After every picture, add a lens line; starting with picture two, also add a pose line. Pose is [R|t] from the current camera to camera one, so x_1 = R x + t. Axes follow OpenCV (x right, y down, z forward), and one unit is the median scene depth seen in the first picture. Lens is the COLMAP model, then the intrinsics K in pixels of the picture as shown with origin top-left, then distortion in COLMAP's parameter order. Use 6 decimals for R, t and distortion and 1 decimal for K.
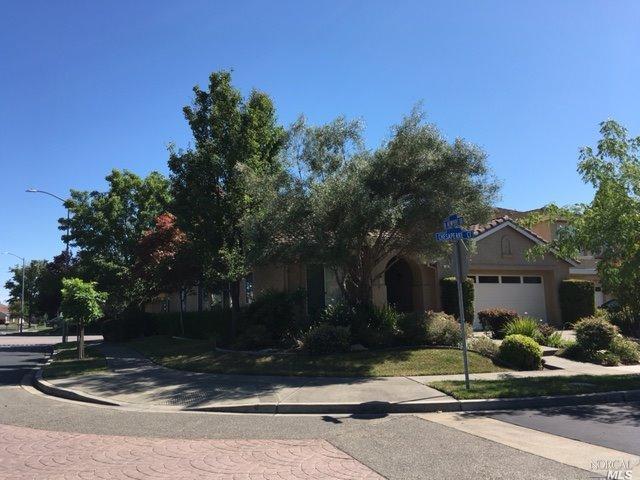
lens RADIAL K [[543.3, 0, 320.0], [0, 543.3, 240.0], [0, 0, 1]] dist [0.067767, -0.101119]
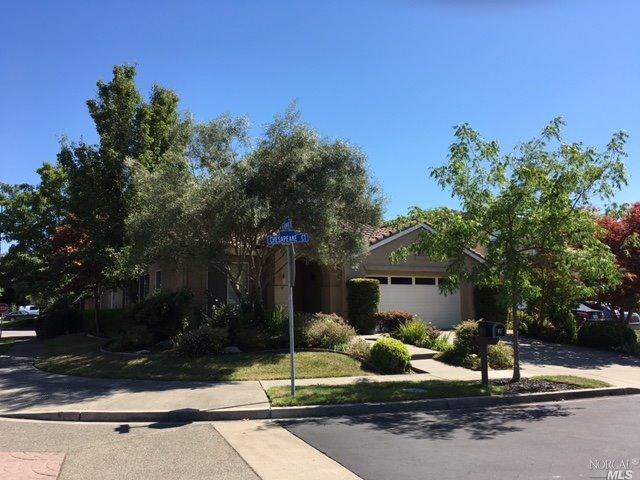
lens RADIAL K [[541.5, 0, 320.0], [0, 541.5, 240.0], [0, 0, 1]] dist [0.018678, 0.001923]
pose [[0.999315, 0.016237, 0.033263, 0.188236], [-0.016403, 0.999854, 0.004737, -0.006956], [-0.033181, -0.005279, 0.999435, 0.021386]]
